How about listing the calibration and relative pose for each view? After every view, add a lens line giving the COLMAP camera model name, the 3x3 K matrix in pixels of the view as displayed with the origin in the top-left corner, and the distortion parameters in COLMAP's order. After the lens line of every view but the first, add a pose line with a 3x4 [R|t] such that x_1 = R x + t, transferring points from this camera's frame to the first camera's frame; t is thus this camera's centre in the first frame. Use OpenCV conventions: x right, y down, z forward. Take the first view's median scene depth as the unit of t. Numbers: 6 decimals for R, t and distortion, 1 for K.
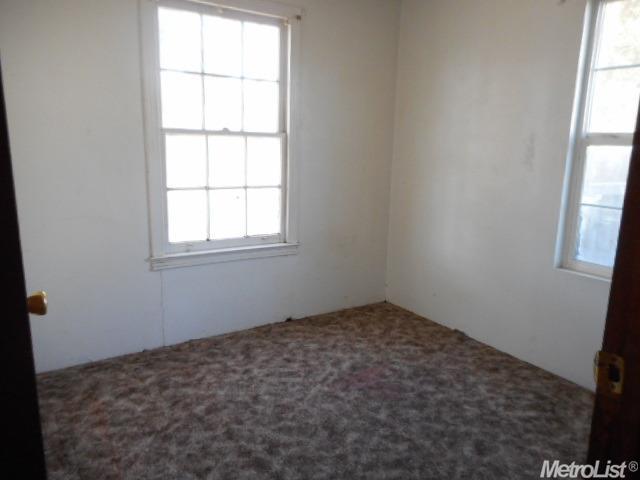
lens RADIAL K [[478.8, 0, 319.2], [0, 478.8, 239.5], [0, 0, 1]] dist [-0.014699, -0.004073]
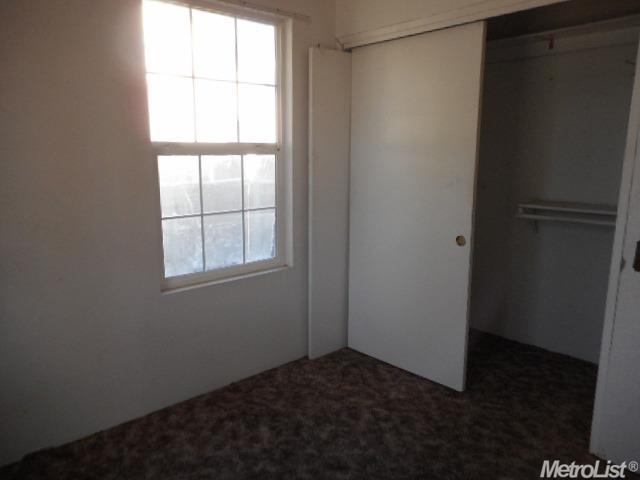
lens RADIAL K [[478.8, 0, 317.6], [0, 478.8, 242.6], [0, 0, 1]] dist [-0.014699, -0.004073]
pose [[-0.160050, -0.203934, 0.965813, -0.397550], [0.191985, 0.953311, 0.233108, -0.185619], [-0.968259, 0.222731, -0.113425, 0.819466]]
